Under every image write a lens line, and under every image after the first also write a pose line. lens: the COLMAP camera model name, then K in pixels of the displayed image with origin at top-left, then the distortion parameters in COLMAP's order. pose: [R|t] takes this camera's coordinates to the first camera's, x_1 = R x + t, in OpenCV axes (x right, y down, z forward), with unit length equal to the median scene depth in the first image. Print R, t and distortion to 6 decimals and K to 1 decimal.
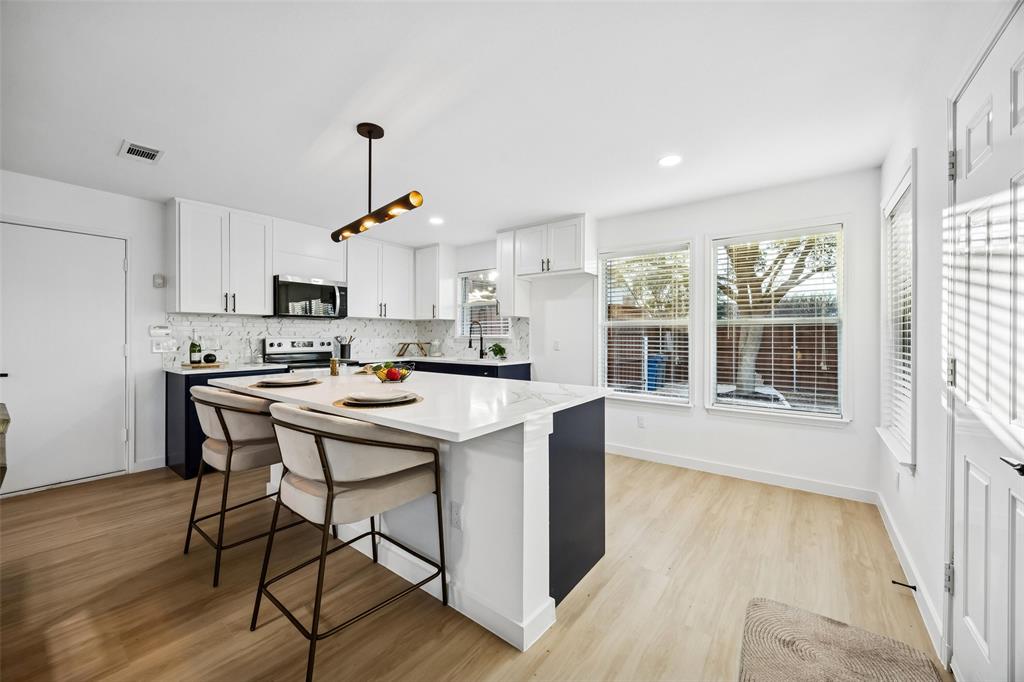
lens RADIAL K [[391.7, 0, 510.2], [0, 391.7, 337.4], [0, 0, 1]] dist [0.001629, -0.000195]
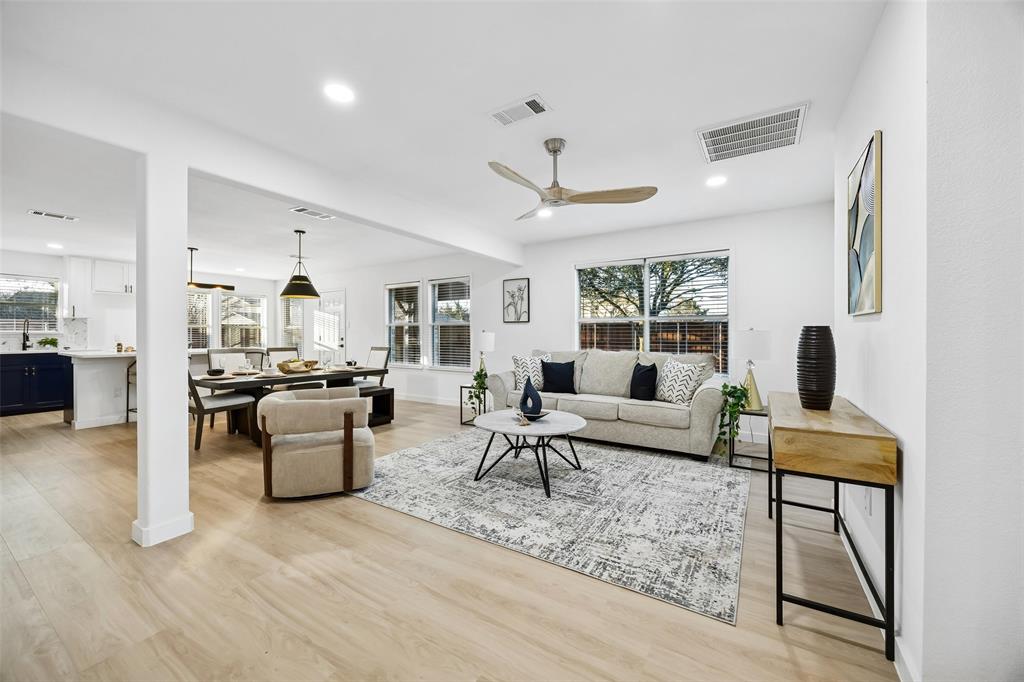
lens RADIAL K [[391.7, 0, 506.4], [0, 391.7, 338.3], [0, 0, 1]] dist [0.001629, -0.000195]
pose [[-0.108758, -0.009743, 0.994021, -3.057084], [0.006803, 0.999921, 0.010545, 0.029647], [-0.994045, 0.007909, -0.108683, -0.721175]]
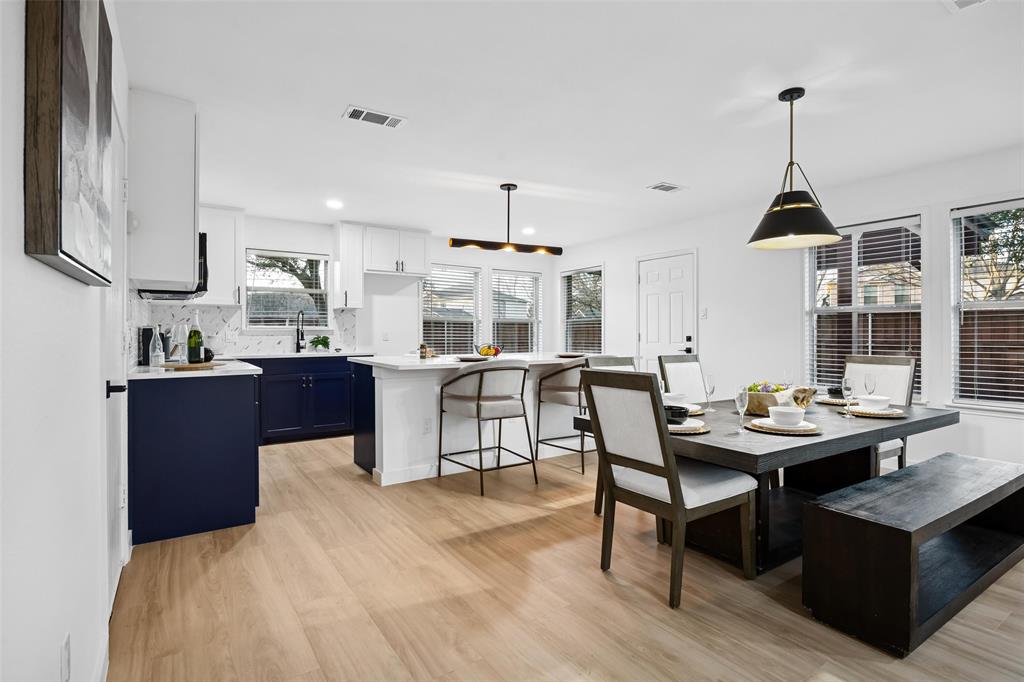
lens RADIAL K [[516.7, 0, 518.6], [0, 516.7, 334.6], [0, 0, 1]] dist [-0.002560, -0.000287]
pose [[0.301192, -0.002476, 0.953560, -2.221260], [0.008309, 0.999965, -0.000028, 0.035931], [-0.953527, 0.007931, 0.301203, 0.368000]]
